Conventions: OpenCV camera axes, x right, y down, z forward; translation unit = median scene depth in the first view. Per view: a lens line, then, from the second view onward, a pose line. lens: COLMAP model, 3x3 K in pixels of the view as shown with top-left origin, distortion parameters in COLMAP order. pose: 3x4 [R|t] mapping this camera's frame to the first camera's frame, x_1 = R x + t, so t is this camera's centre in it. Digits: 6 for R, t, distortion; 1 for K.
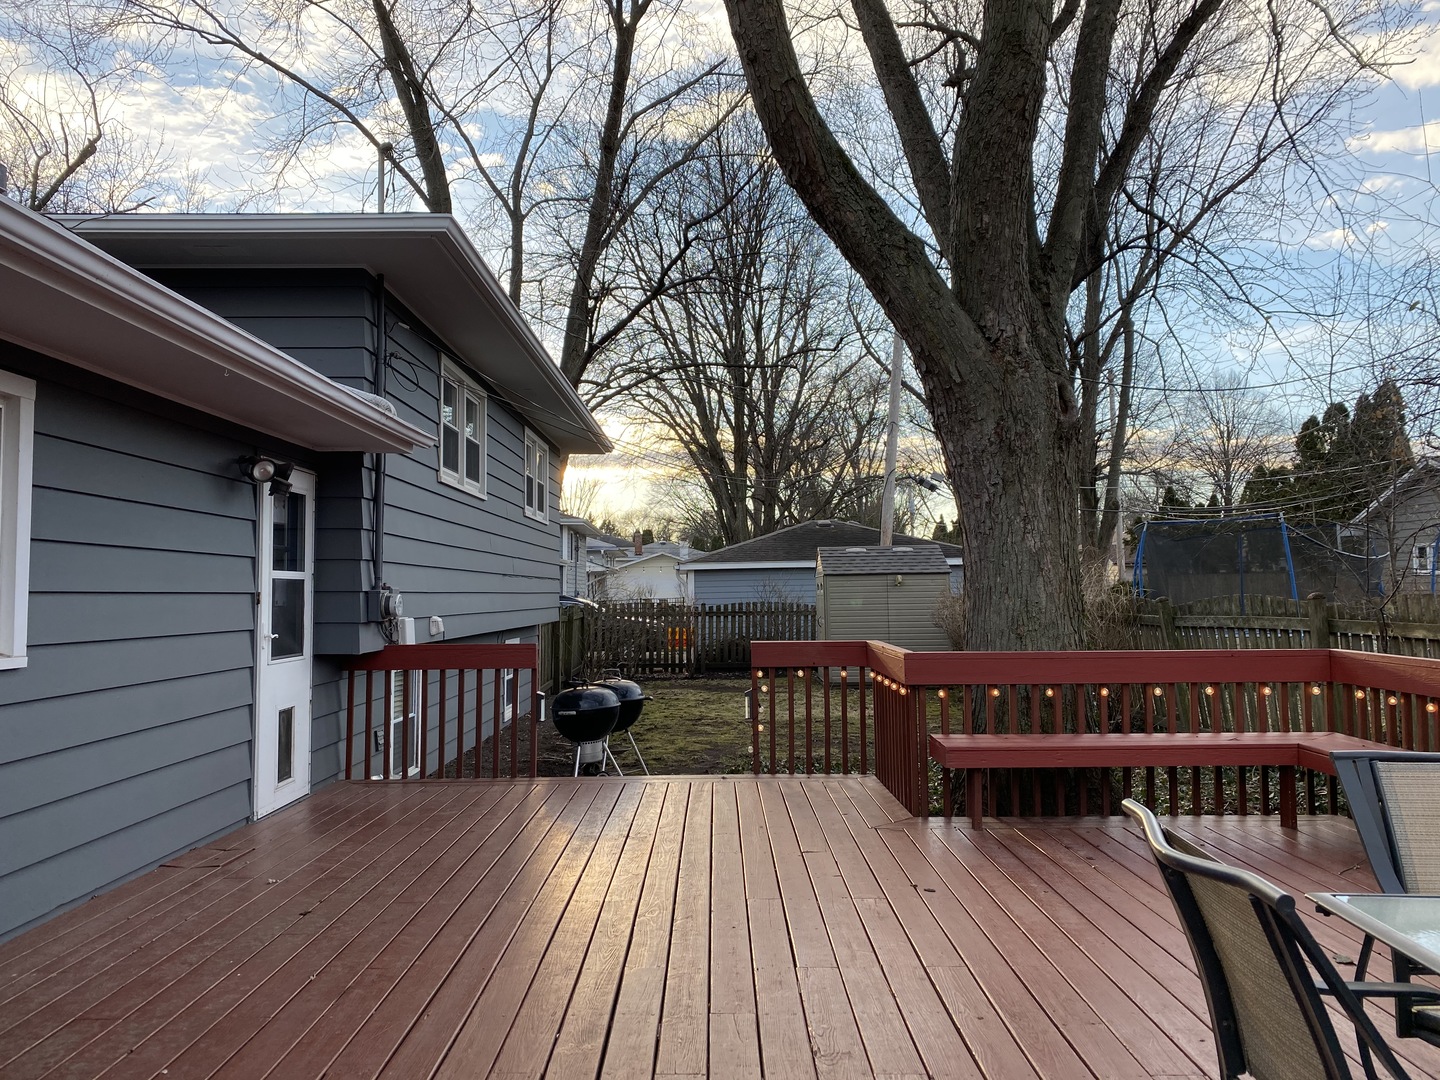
lens RADIAL K [[1087.2, 0, 720.2], [0, 1087.2, 535.5], [0, 0, 1]] dist [0.063087, -0.060501]
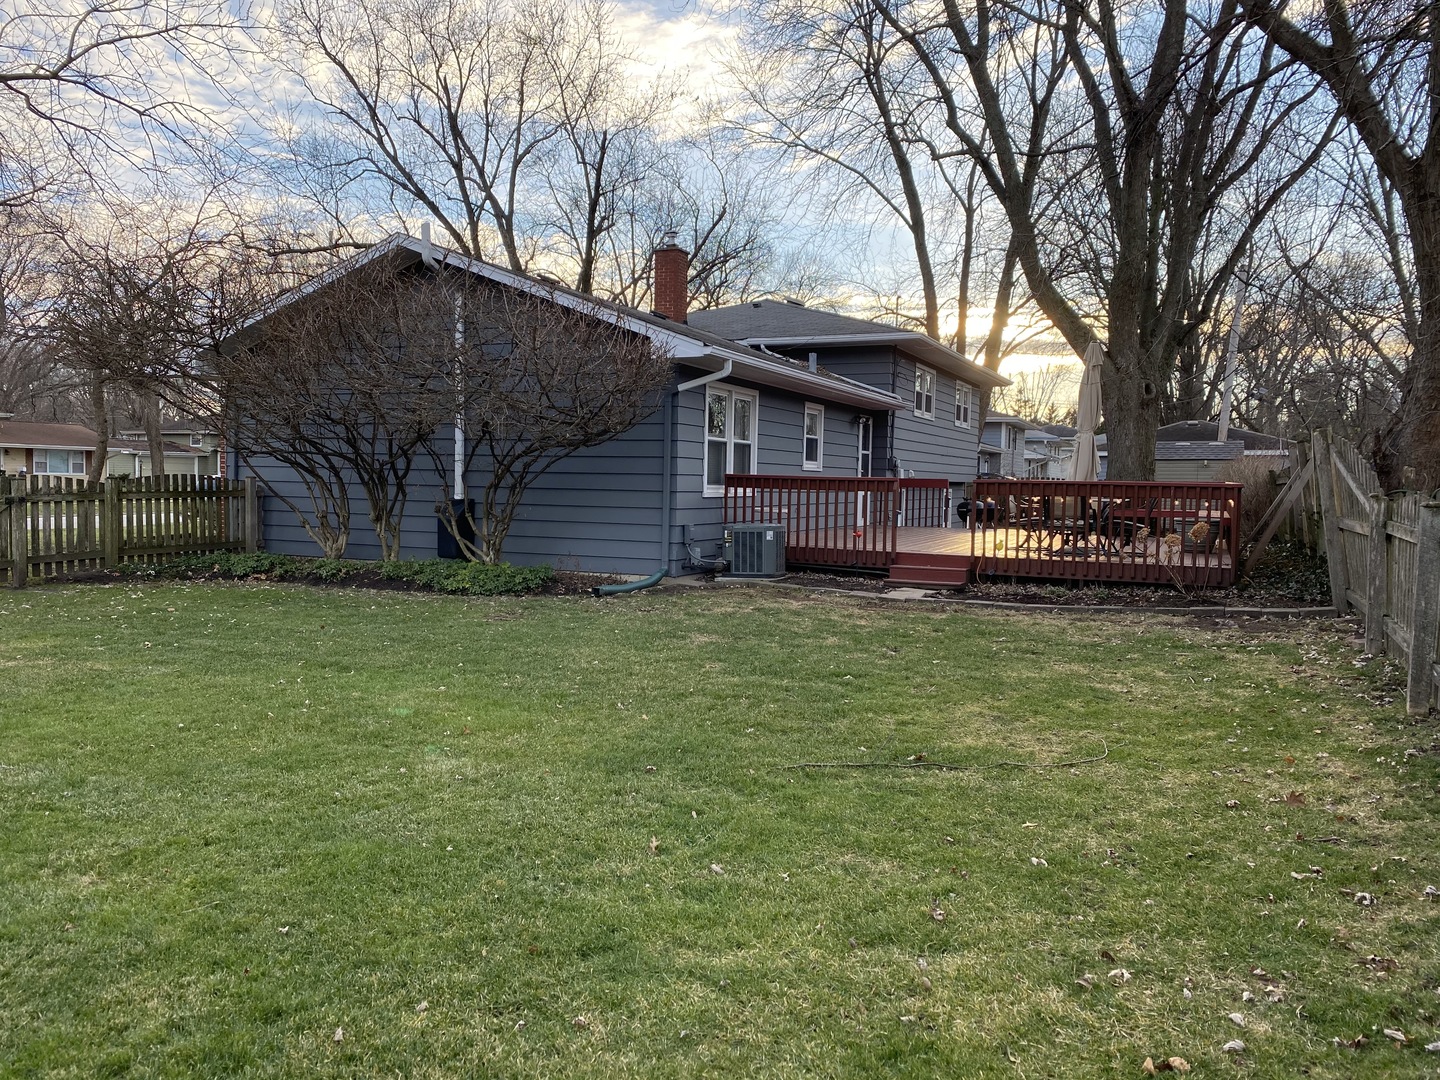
lens RADIAL K [[1087.2, 0, 721.6], [0, 1087.2, 542.7], [0, 0, 1]] dist [0.063087, -0.060501]
pose [[0.912463, 0.044202, -0.406764, 0.444543], [0.000392, 0.994052, 0.108902, -0.040029], [0.409158, -0.099529, 0.907019, -1.772303]]
